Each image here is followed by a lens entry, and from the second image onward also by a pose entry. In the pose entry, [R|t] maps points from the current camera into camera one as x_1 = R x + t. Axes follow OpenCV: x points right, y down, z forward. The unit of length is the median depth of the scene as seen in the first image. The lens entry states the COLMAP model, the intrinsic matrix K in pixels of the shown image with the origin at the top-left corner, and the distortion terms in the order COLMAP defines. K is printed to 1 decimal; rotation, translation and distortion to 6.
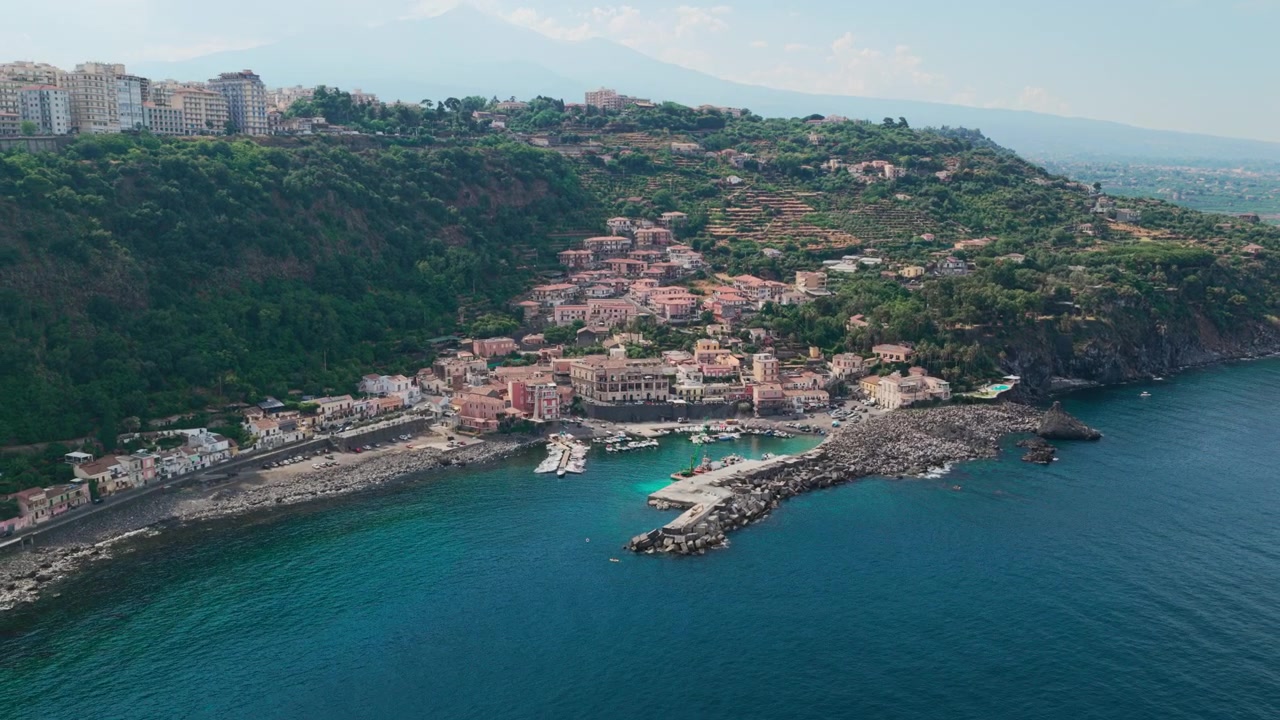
lens RADIAL K [[1092.3, 0, 642.9], [0, 1092.3, 364.9], [0, 0, 1]] dist [-0.007157, 0.033003]
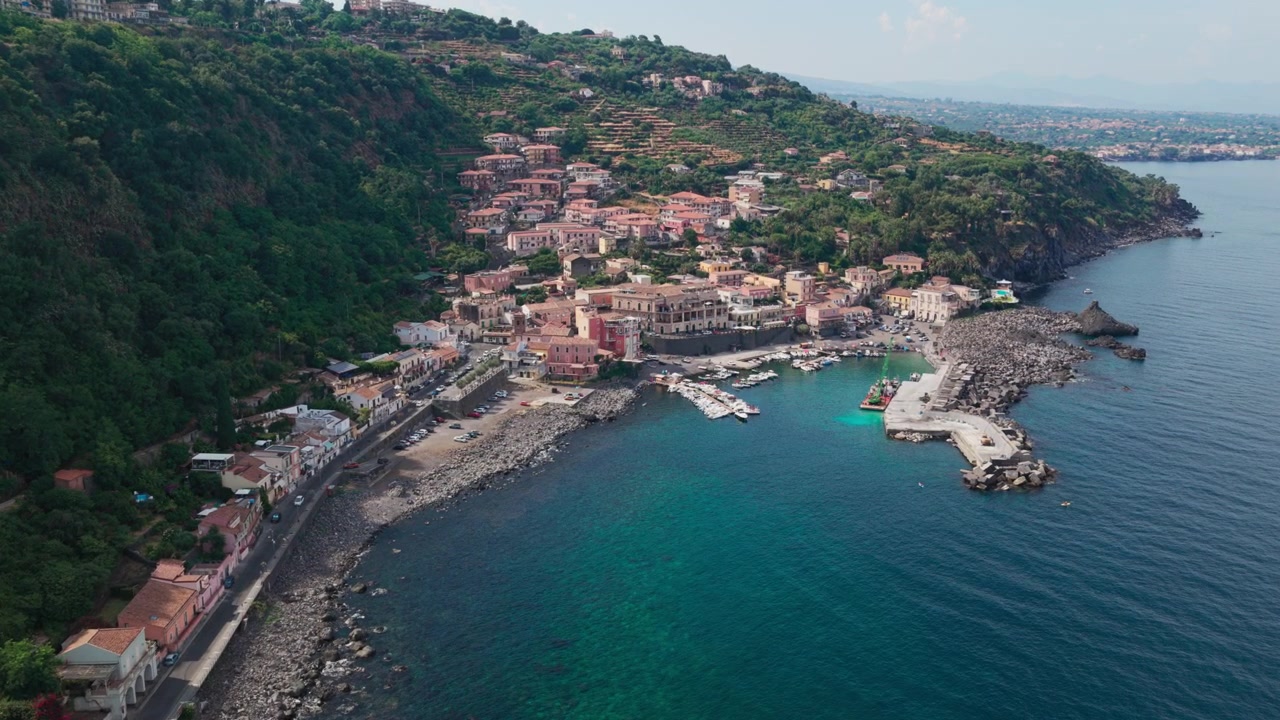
lens RADIAL K [[1092.3, 0, 642.6], [0, 1092.3, 364.9], [0, 0, 1]] dist [-0.007157, 0.033003]
pose [[0.929286, -0.084717, 0.359515, -0.318016], [0.063153, 0.995452, 0.071329, -0.004956], [-0.363922, -0.043580, 0.930409, 0.161532]]
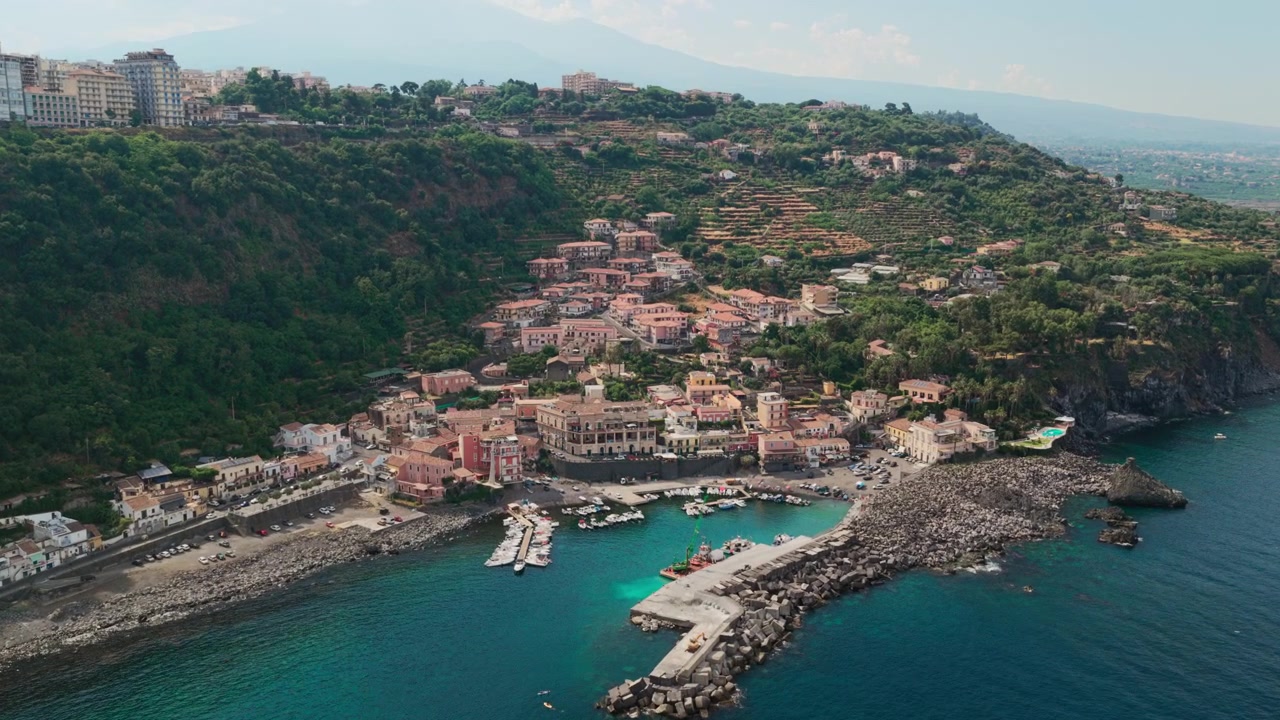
lens RADIAL K [[1092.3, 0, 643.1], [0, 1092.3, 363.5], [0, 0, 1]] dist [-0.007157, 0.033003]
pose [[0.999889, -0.002255, 0.014716, 0.001701], [0.002042, 0.999893, 0.014500, -0.040459], [-0.014747, -0.014468, 0.999787, 0.154455]]
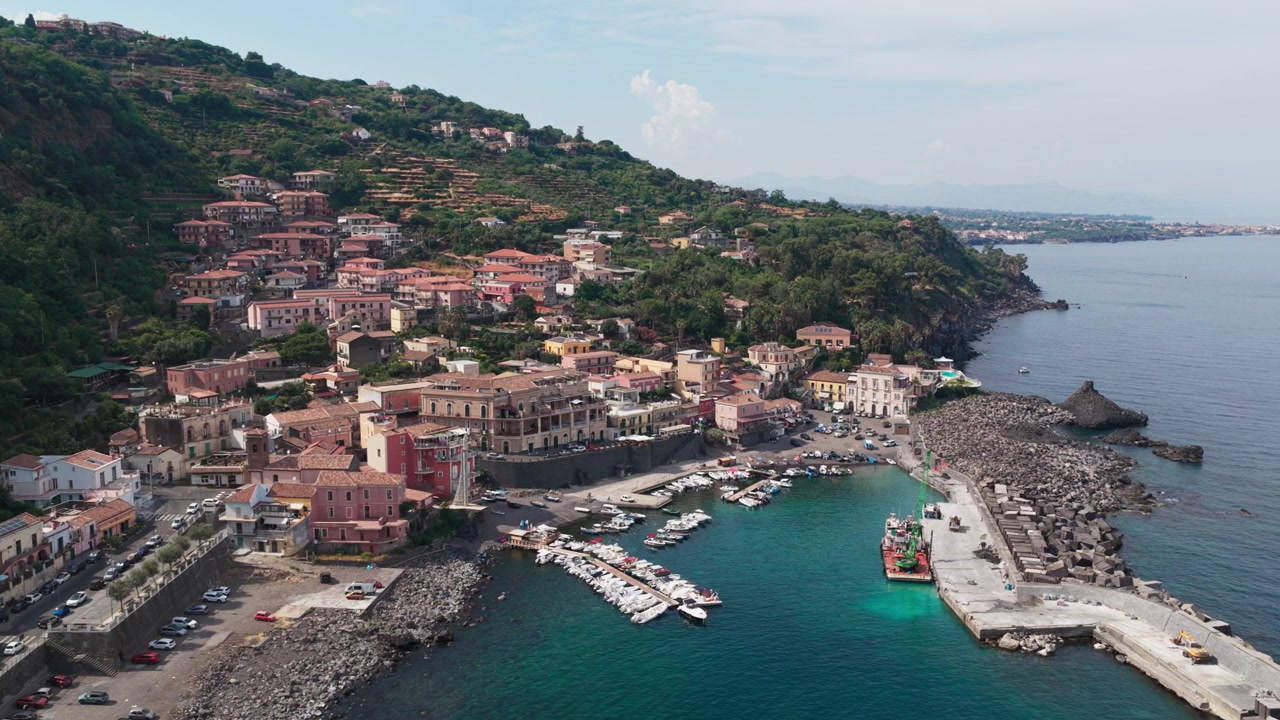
lens RADIAL K [[1092.3, 0, 643.1], [0, 1092.3, 355.6], [0, 0, 1]] dist [-0.007157, 0.033003]
pose [[0.833946, -0.071298, 0.547220, -0.234258], [0.089993, 0.995915, -0.007387, -0.004399], [-0.544458, 0.055407, 0.836956, 0.438255]]
